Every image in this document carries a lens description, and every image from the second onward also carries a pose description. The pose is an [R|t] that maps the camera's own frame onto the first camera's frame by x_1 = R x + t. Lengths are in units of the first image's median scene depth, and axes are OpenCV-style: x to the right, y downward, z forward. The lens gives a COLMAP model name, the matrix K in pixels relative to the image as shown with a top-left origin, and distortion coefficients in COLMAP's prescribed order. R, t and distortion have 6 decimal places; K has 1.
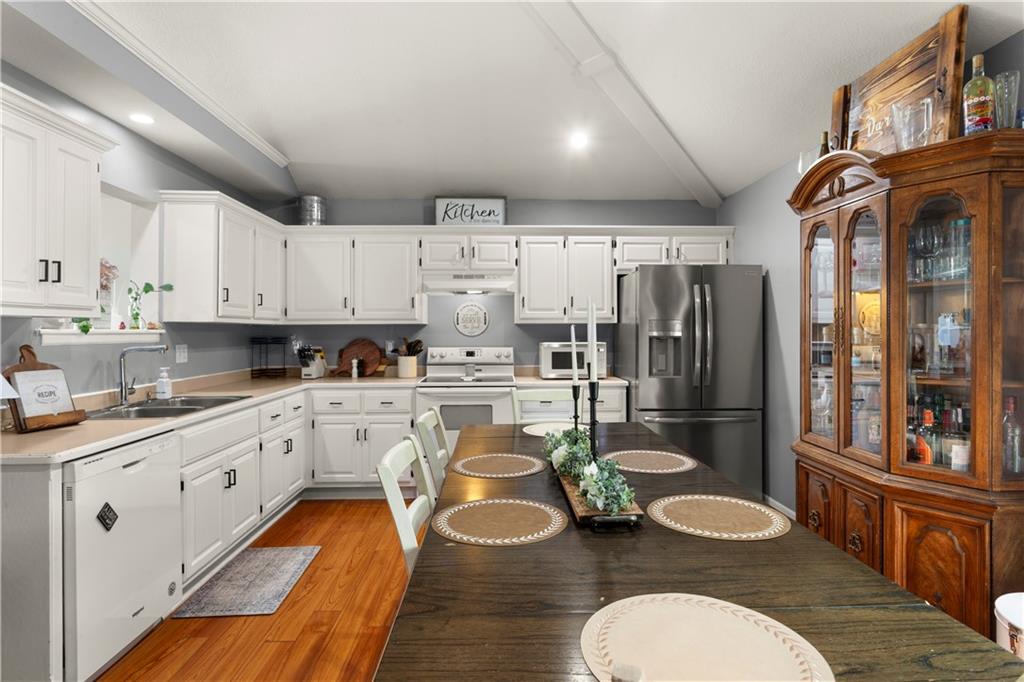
lens RADIAL K [[535.2, 0, 512.7], [0, 535.2, 327.4], [0, 0, 1]] dist [-0.000420, 0.000400]
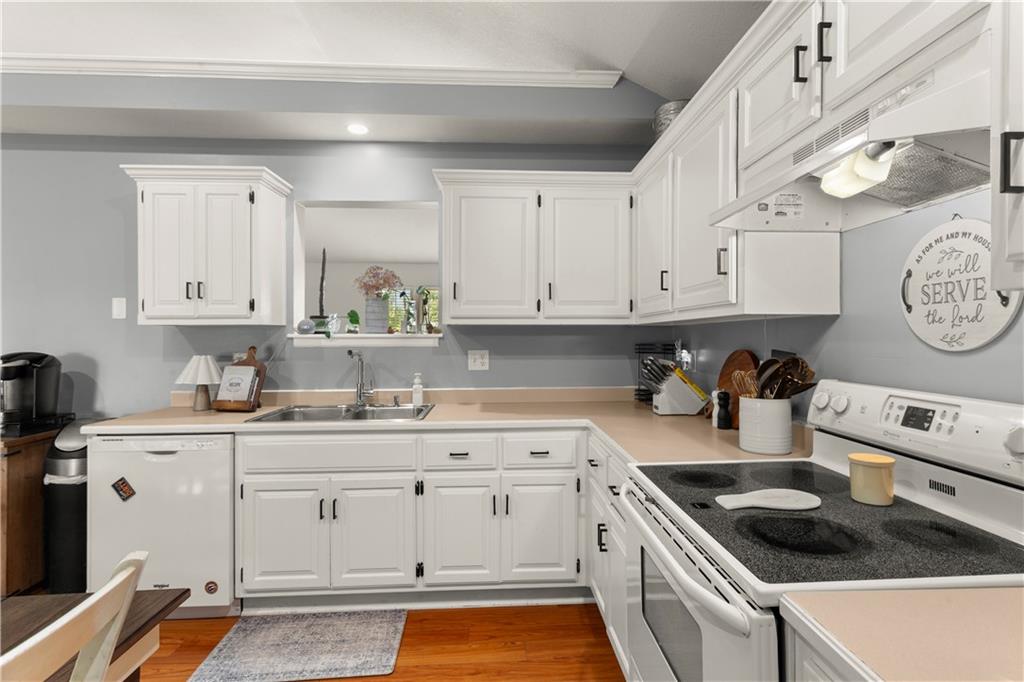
lens RADIAL K [[497.4, 0, 517.0], [0, 497.4, 334.4], [0, 0, 1]] dist [0.000076, 0.000070]
pose [[0.021767, -0.000904, -0.999763, 0.174648], [0.010471, 0.999945, -0.000676, 0.005751], [0.999708, -0.010454, 0.021776, 0.835391]]
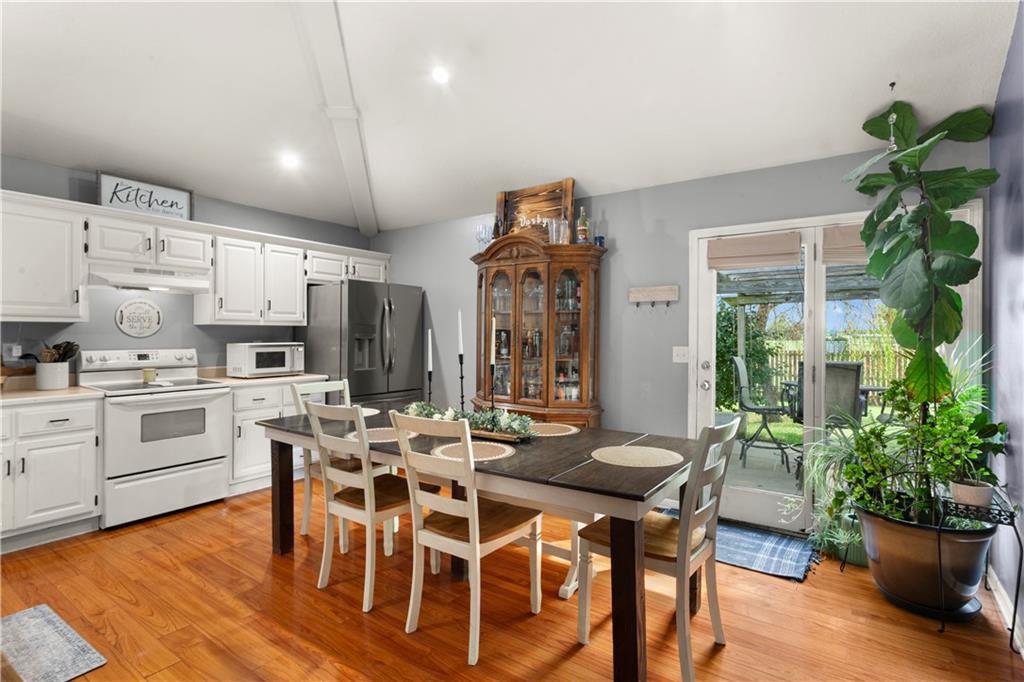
lens RADIAL K [[494.7, 0, 518.7], [0, 494.7, 332.5], [0, 0, 1]] dist [0.001329, -0.000670]
pose [[0.595987, 0.007338, 0.802960, -0.387746], [-0.012522, 0.999922, 0.000156, 0.000399], [-0.802896, -0.010148, 0.596032, 0.005512]]
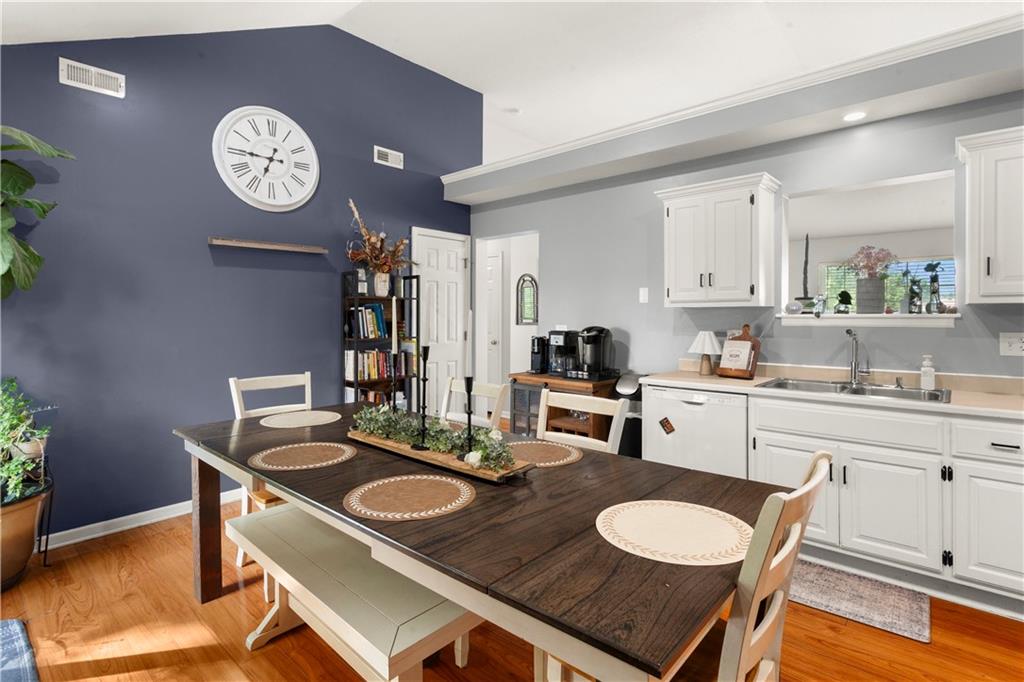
lens RADIAL K [[496.1, 0, 514.2], [0, 496.1, 315.9], [0, 0, 1]] dist [0.002588, 0.000014]
pose [[-0.684858, 0.001525, -0.728675, 0.318437], [0.007325, 0.999962, -0.004792, 0.004921], [0.728639, -0.008619, -0.684843, 0.769673]]
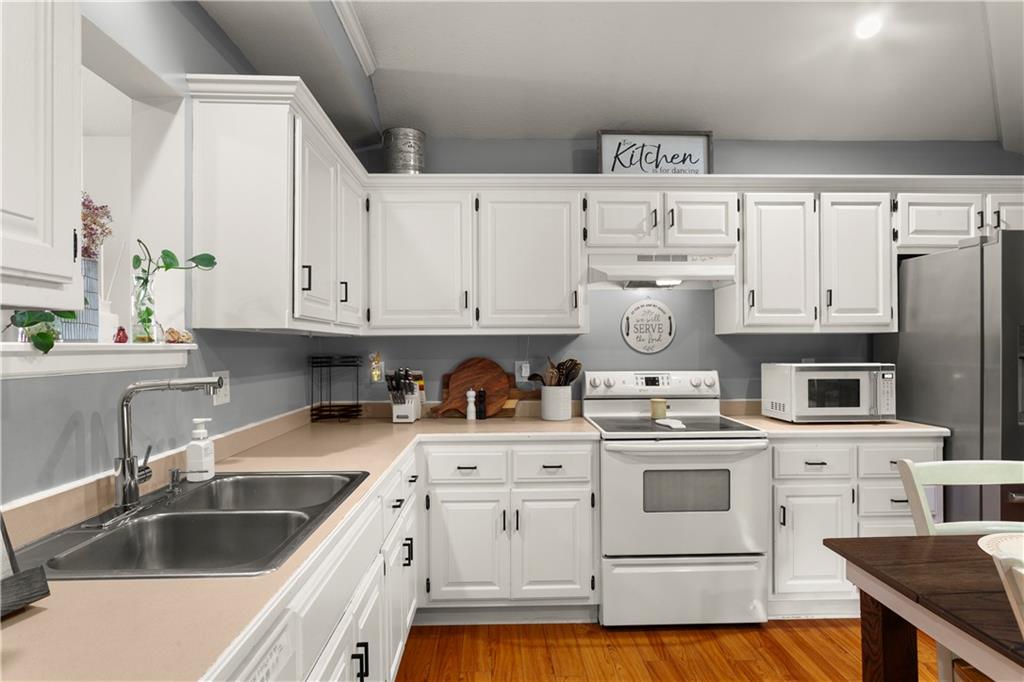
lens RADIAL K [[586.2, 0, 513.6], [0, 586.2, 346.6], [0, 0, 1]] dist [-0.005513, 0.002581]
pose [[0.999995, -0.001448, 0.002741, -0.257264], [0.001426, 0.999966, 0.008153, 0.002287], [-0.002753, -0.008149, 0.999963, 0.322098]]
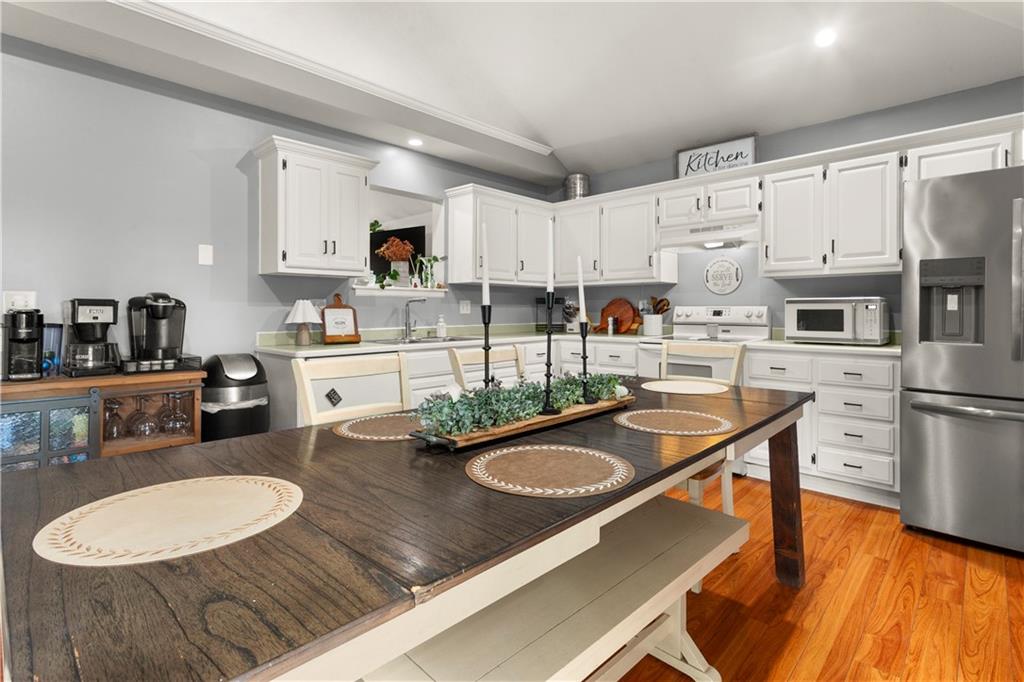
lens RADIAL K [[499.1, 0, 515.8], [0, 499.1, 310.1], [0, 0, 1]] dist [0.001069, 0.001149]
pose [[0.702251, 0.002252, -0.711925, 0.305538], [0.003794, 0.999969, 0.006905, 0.038687], [0.711919, -0.007550, 0.702221, 0.153842]]
